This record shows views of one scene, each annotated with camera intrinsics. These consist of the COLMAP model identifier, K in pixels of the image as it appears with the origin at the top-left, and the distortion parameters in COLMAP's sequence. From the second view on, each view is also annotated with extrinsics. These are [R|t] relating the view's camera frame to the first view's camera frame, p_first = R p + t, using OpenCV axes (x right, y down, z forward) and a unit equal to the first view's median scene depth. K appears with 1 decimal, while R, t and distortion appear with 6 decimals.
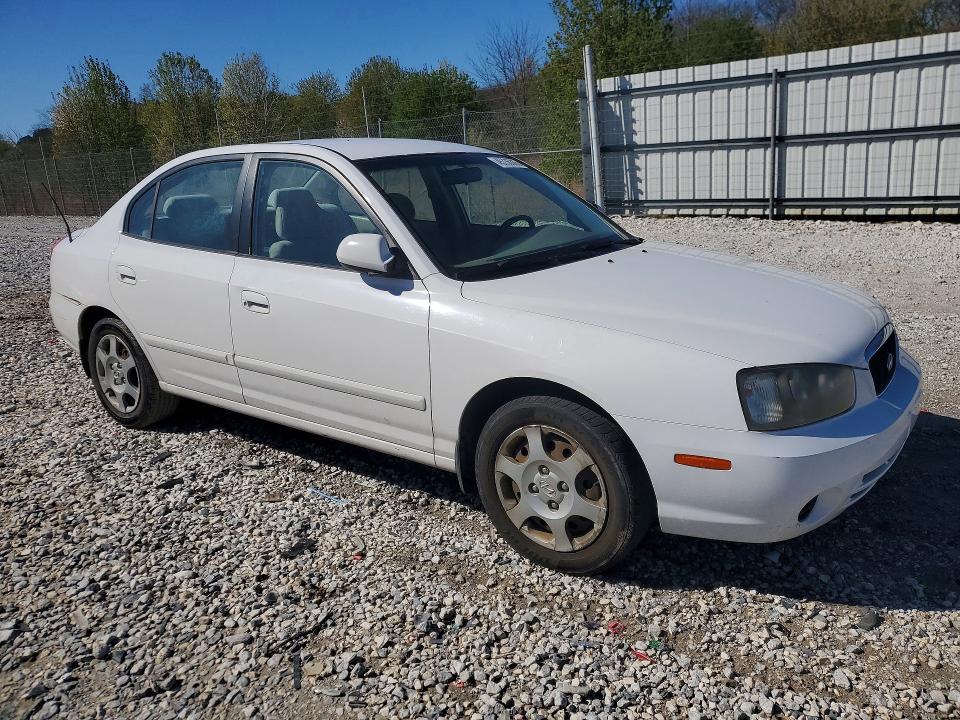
lens RADIAL K [[729.6, 0, 480.0], [0, 729.6, 360.0], [0, 0, 1]] dist [-0.005375, -0.004004]
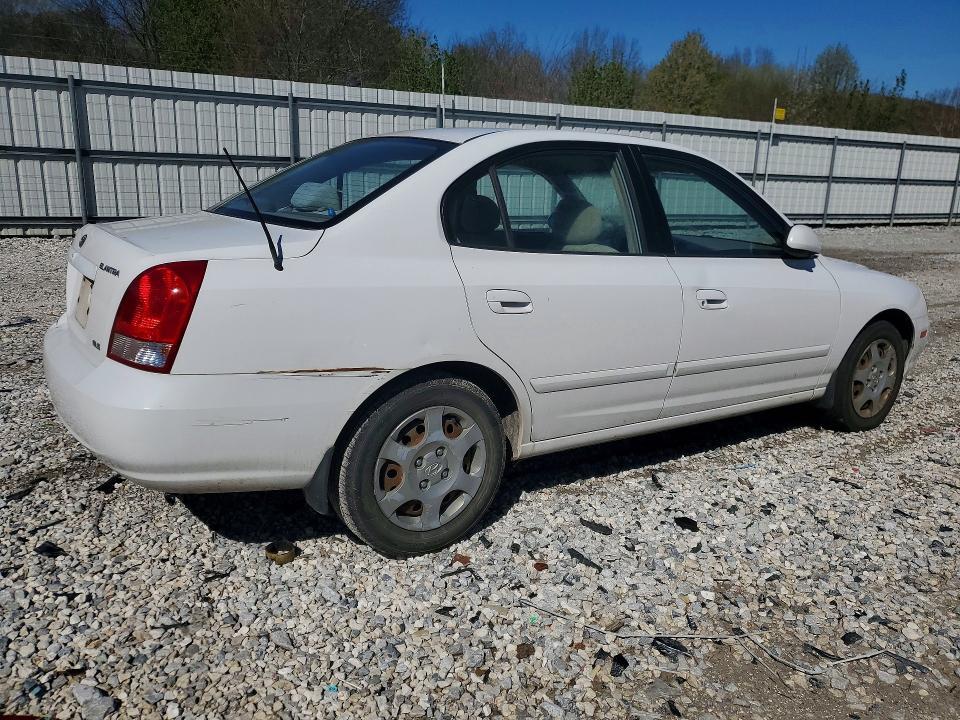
lens RADIAL K [[759.8, 0, 480.0], [0, 759.8, 360.0], [0, 0, 1]] dist [-0.000238, 0.002894]
pose [[0.310989, -0.158324, 0.937134, -0.385762], [0.200624, 0.974744, 0.098101, -0.045345], [-0.928997, 0.157503, 0.334898, 0.268805]]
